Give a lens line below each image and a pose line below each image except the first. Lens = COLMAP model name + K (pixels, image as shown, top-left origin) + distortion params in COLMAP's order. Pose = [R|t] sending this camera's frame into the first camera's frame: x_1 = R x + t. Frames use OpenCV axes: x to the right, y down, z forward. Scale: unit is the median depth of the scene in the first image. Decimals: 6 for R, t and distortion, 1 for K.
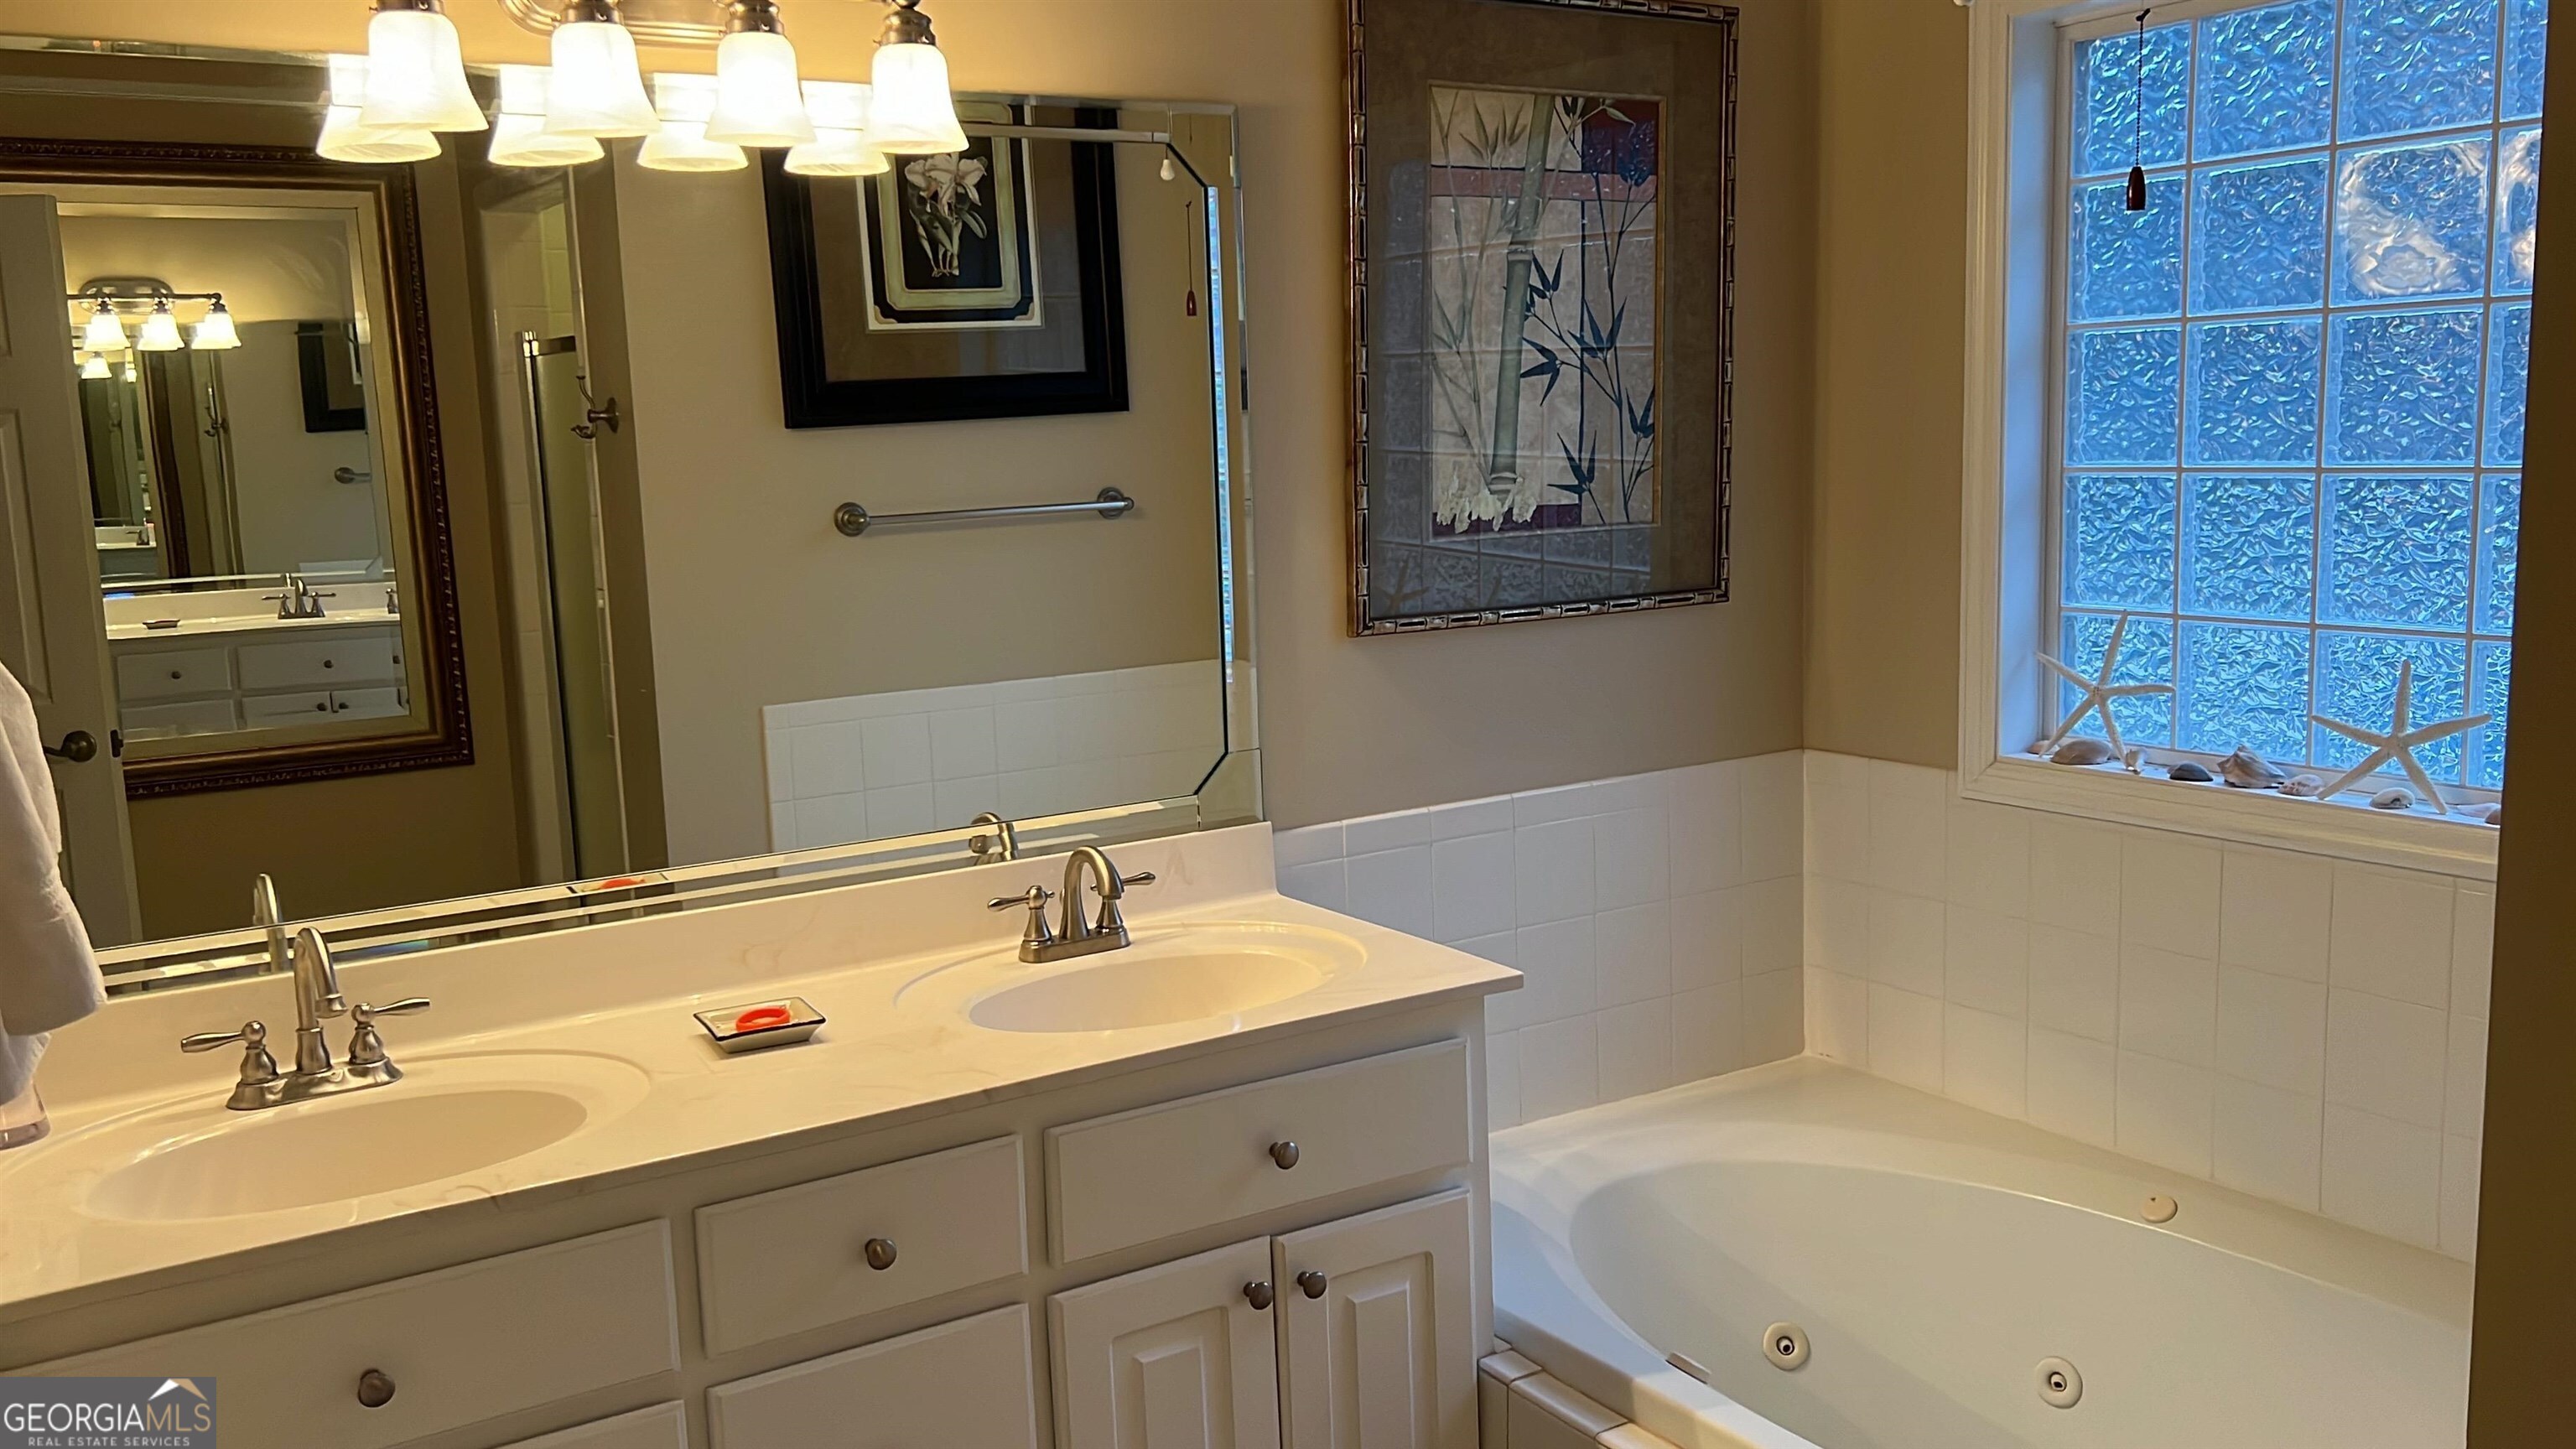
lens RADIAL K [[2140.3, 0, 1303.5], [0, 2140.3, 711.8], [0, 0, 1]] dist [0.070958, -0.079827]
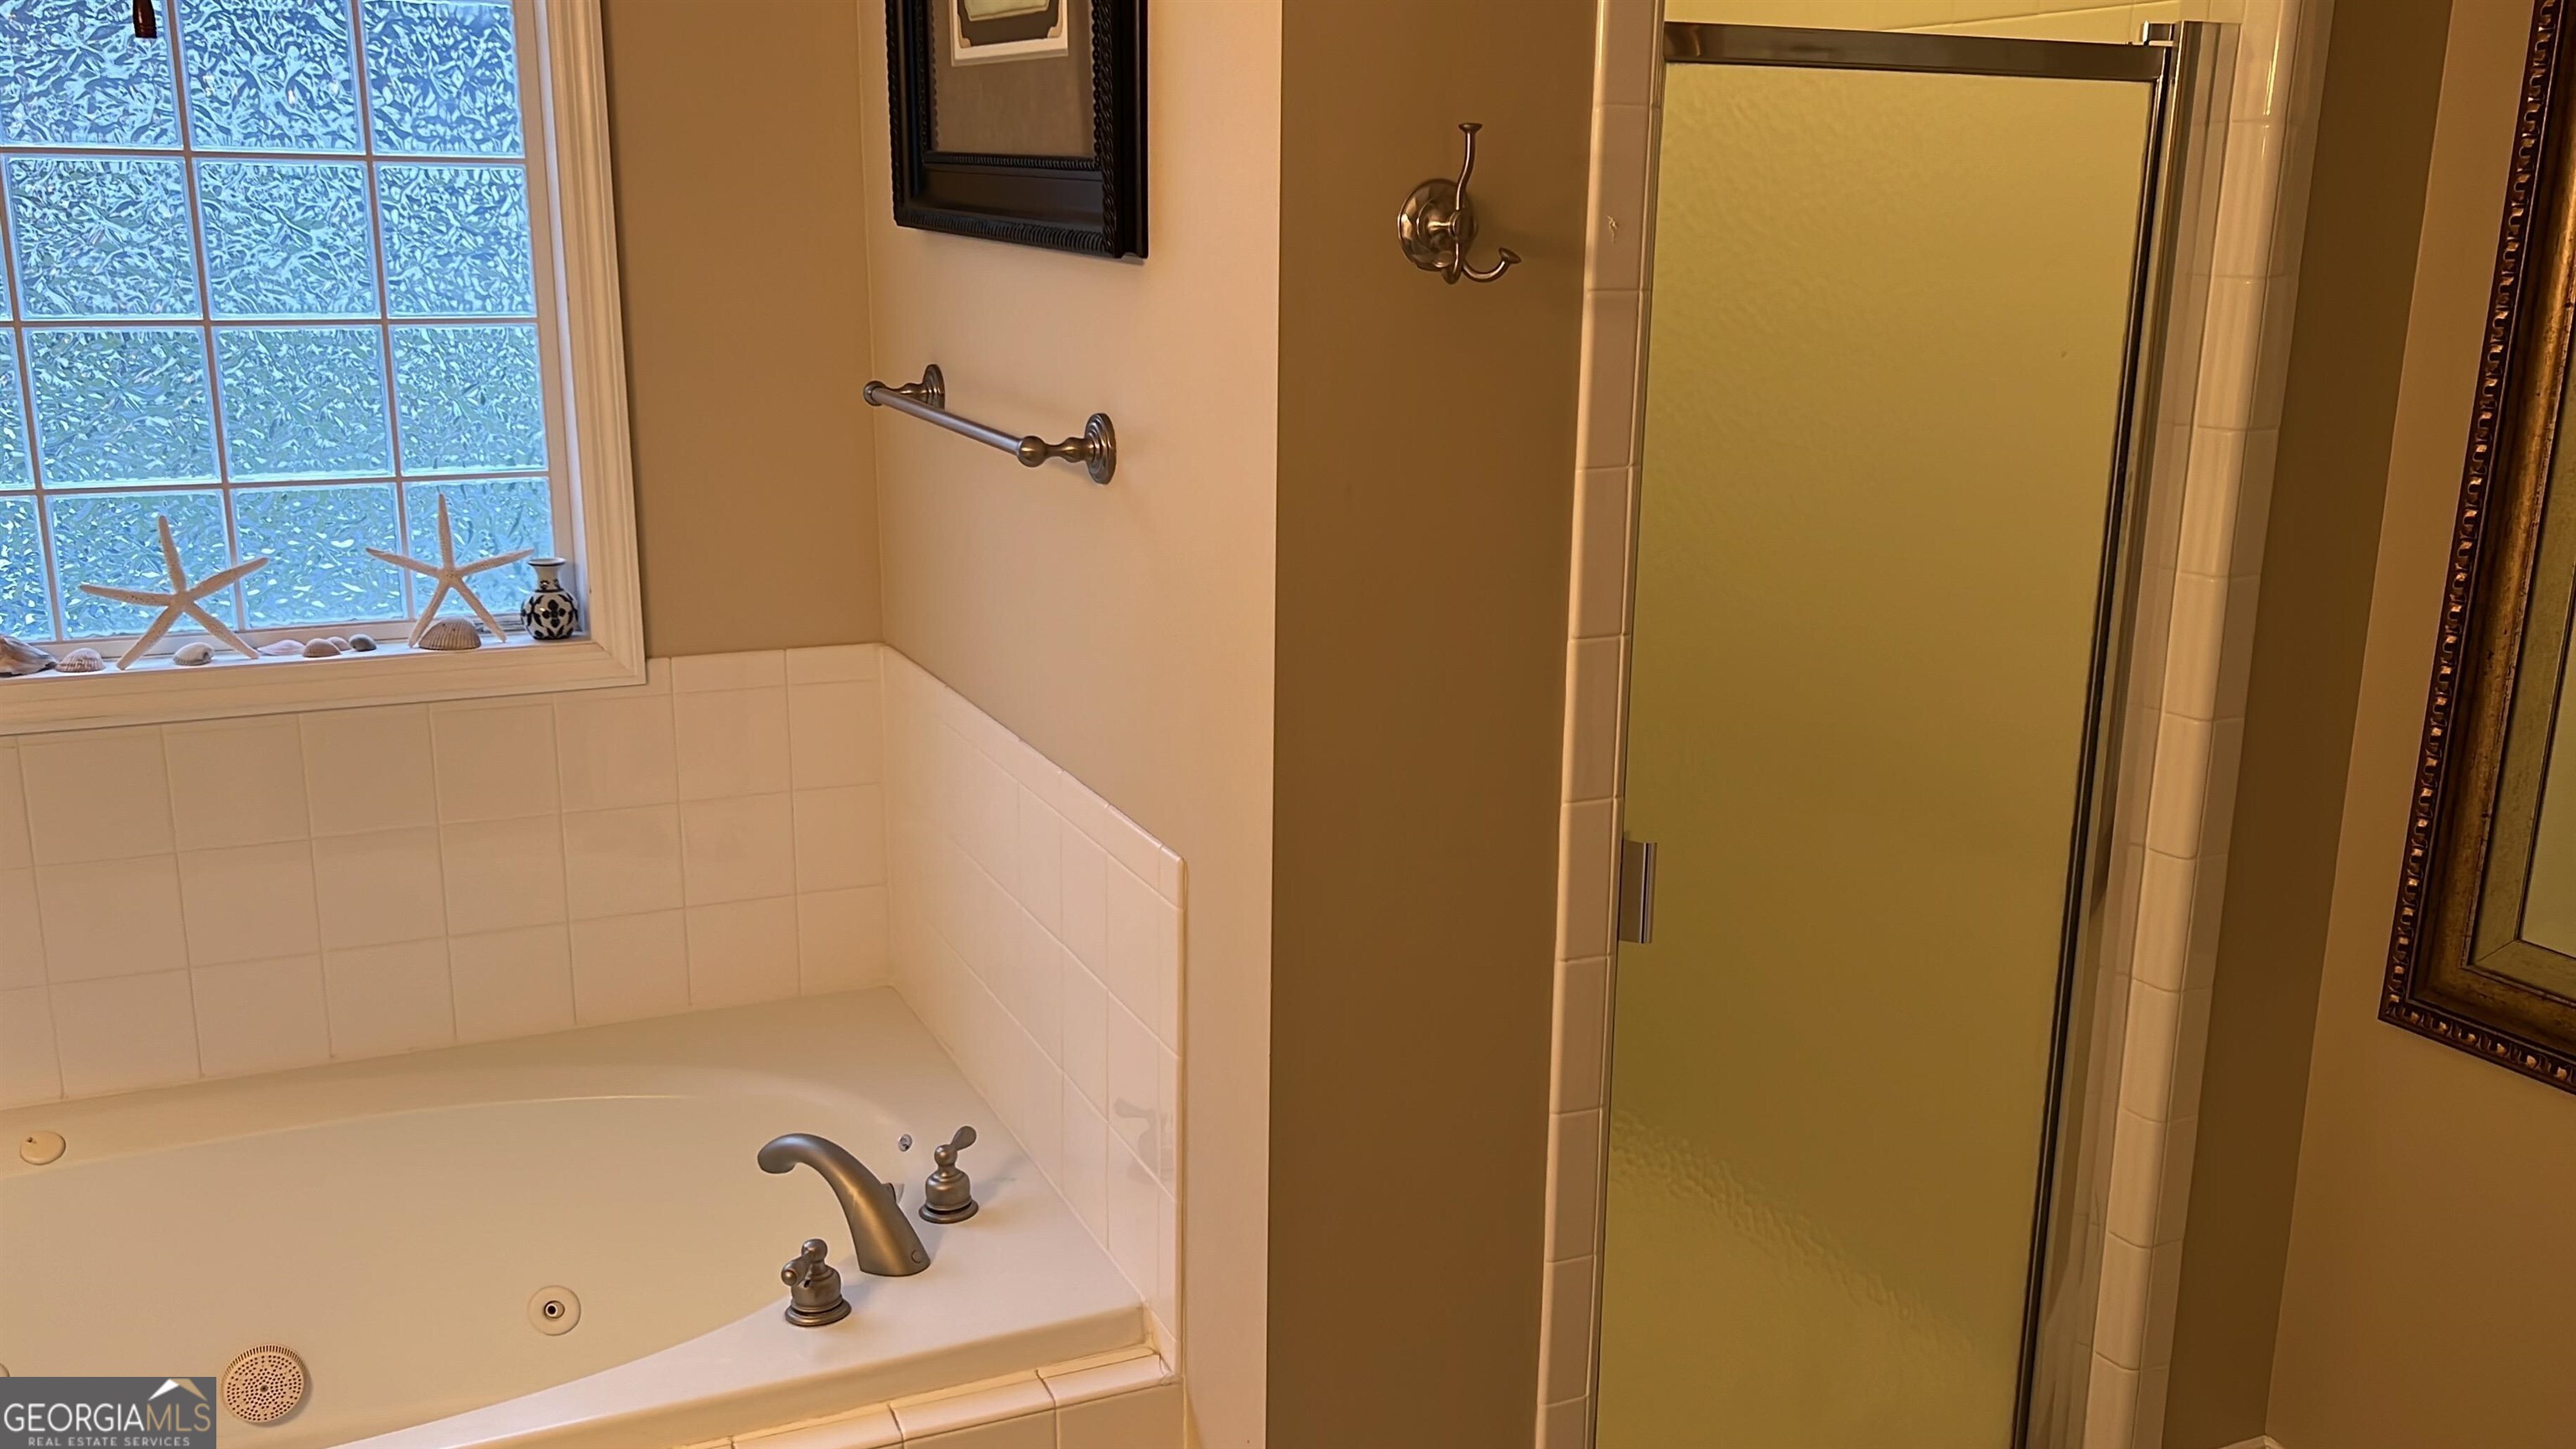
lens RADIAL K [[2140.3, 0, 1292.6], [0, 2140.3, 734.7], [0, 0, 1]] dist [0.070958, -0.079827]
pose [[0.161171, -0.208163, 0.964724, -0.372532], [0.122700, 0.974146, 0.189697, -0.049176], [-0.979269, 0.087798, 0.182545, 0.308200]]
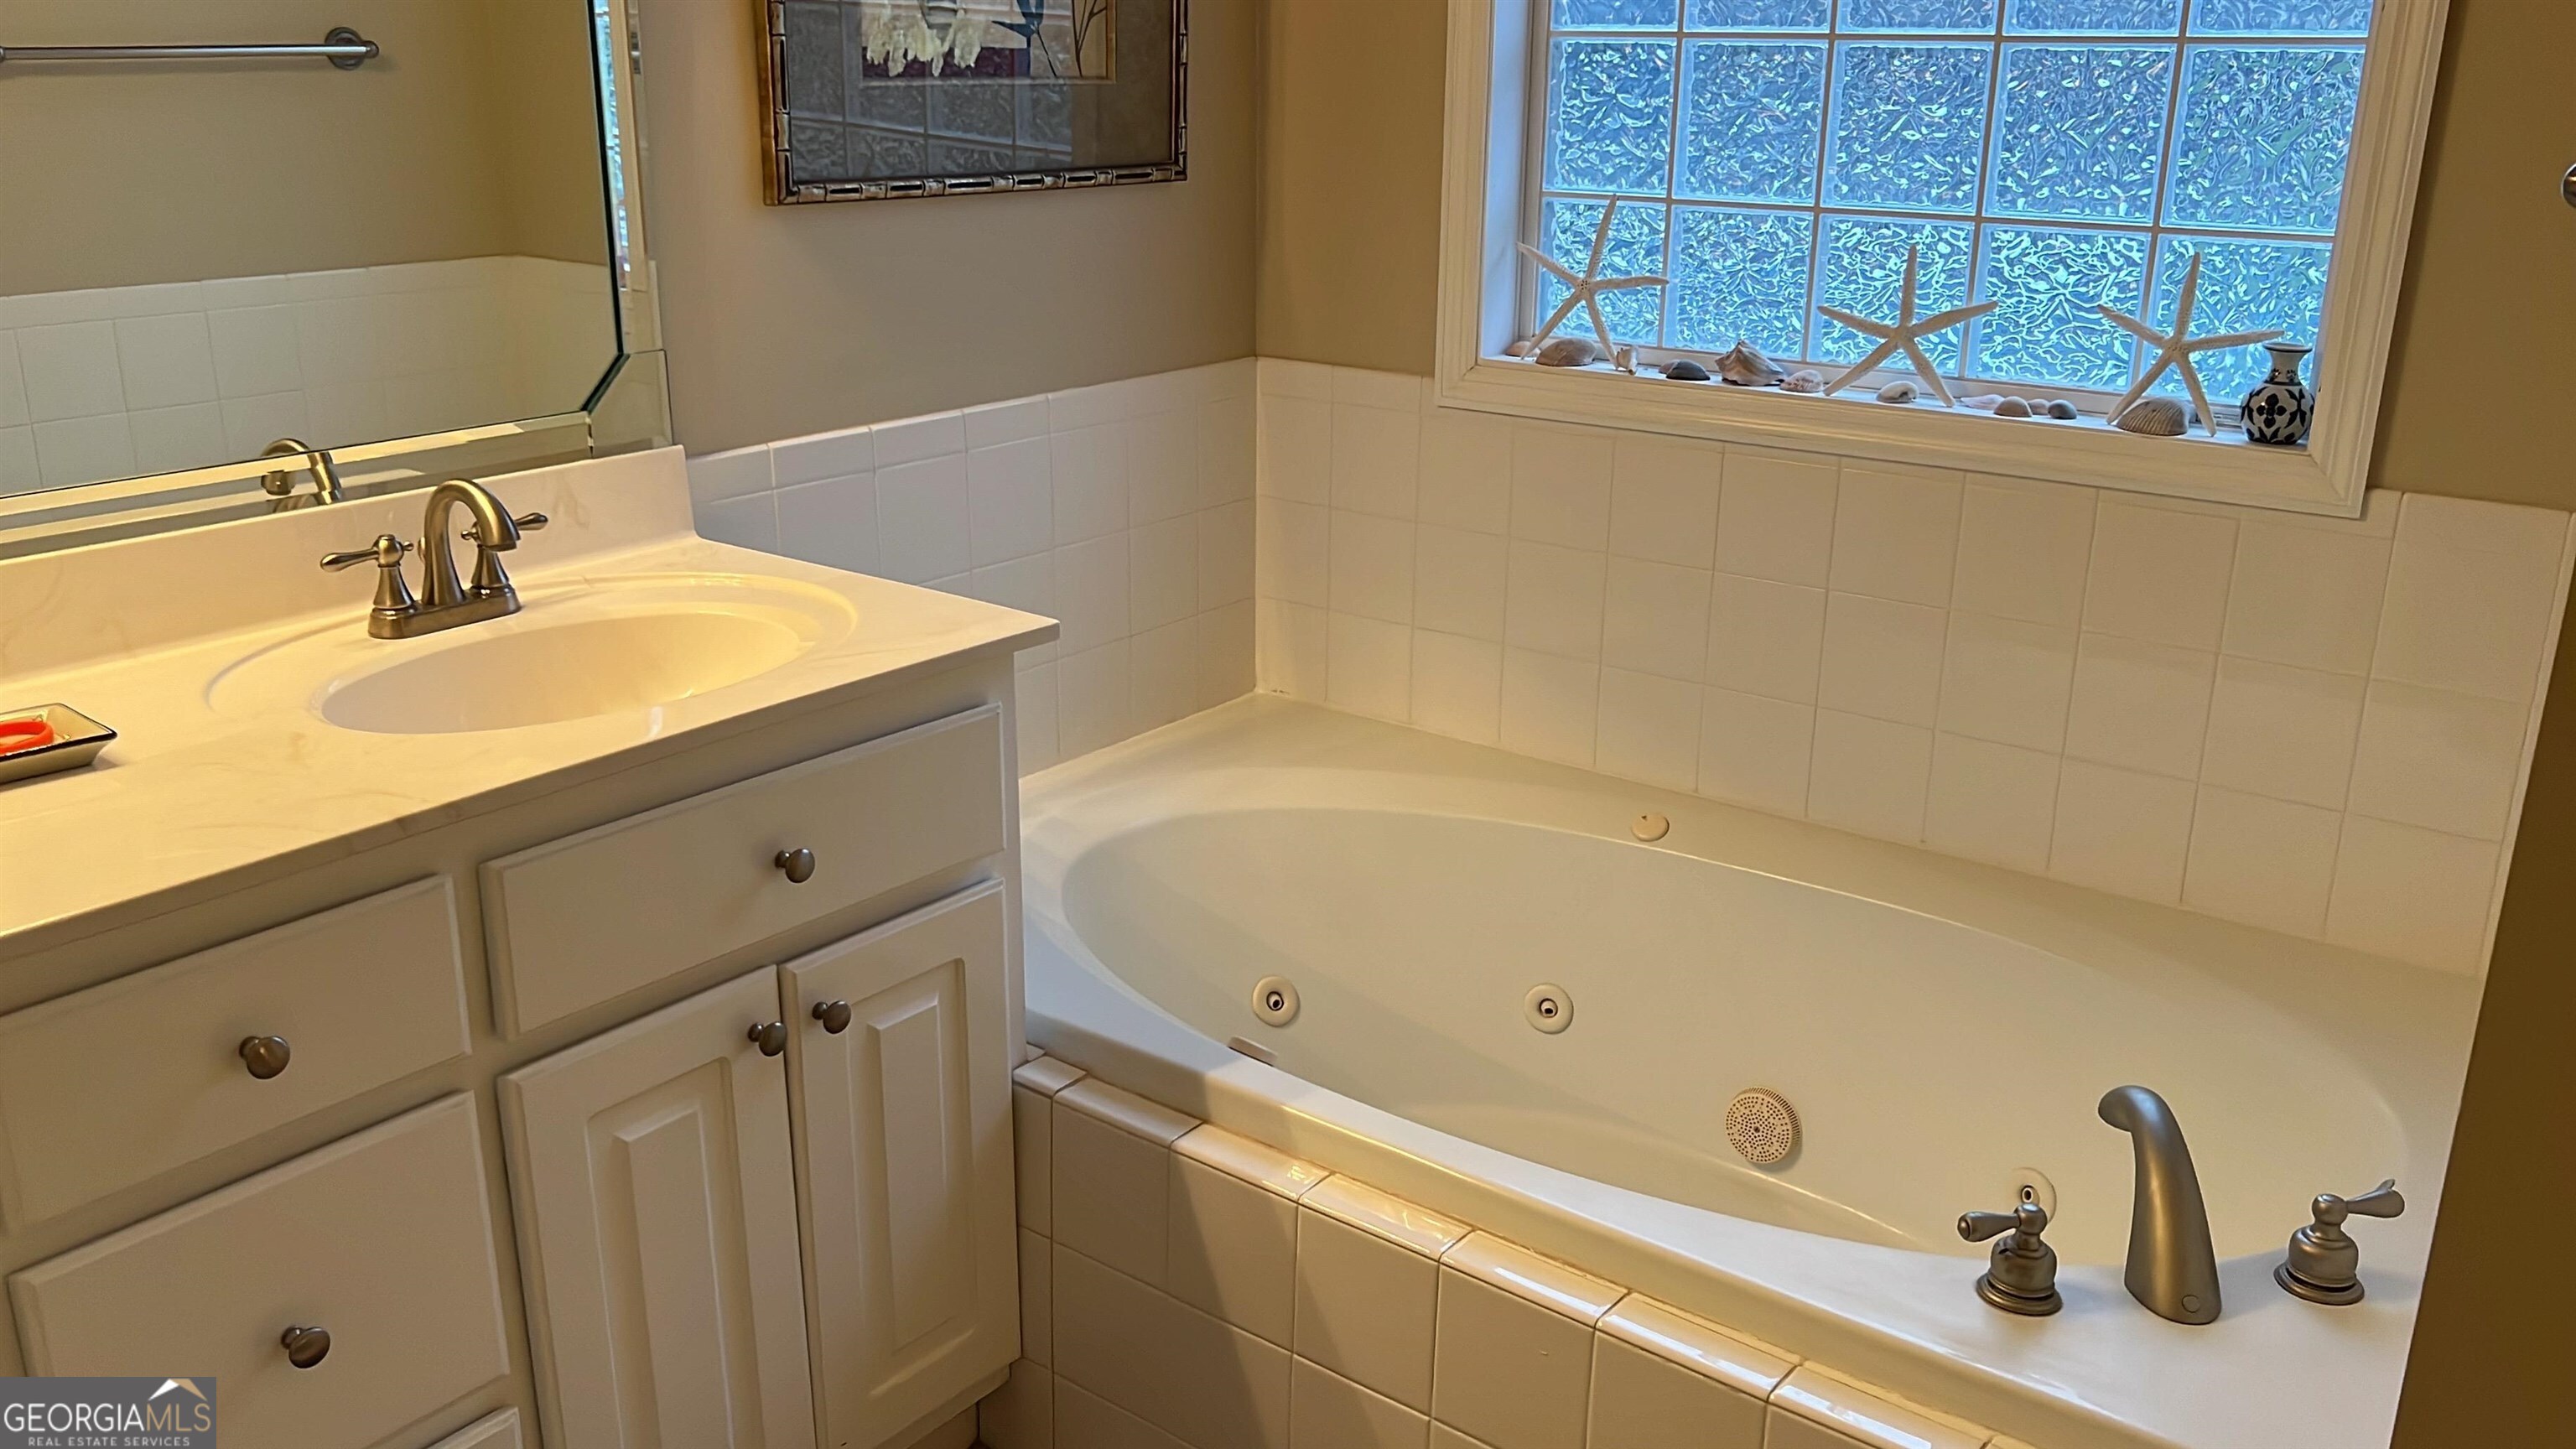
lens RADIAL K [[2140.3, 0, 1292.4], [0, 2140.3, 744.1], [0, 0, 1]] dist [0.070958, -0.079827]
pose [[0.939612, -0.068363, 0.335344, -0.078321], [0.006182, 0.983077, 0.183088, 0.015775], [-0.342185, -0.169959, 0.924134, 0.172691]]
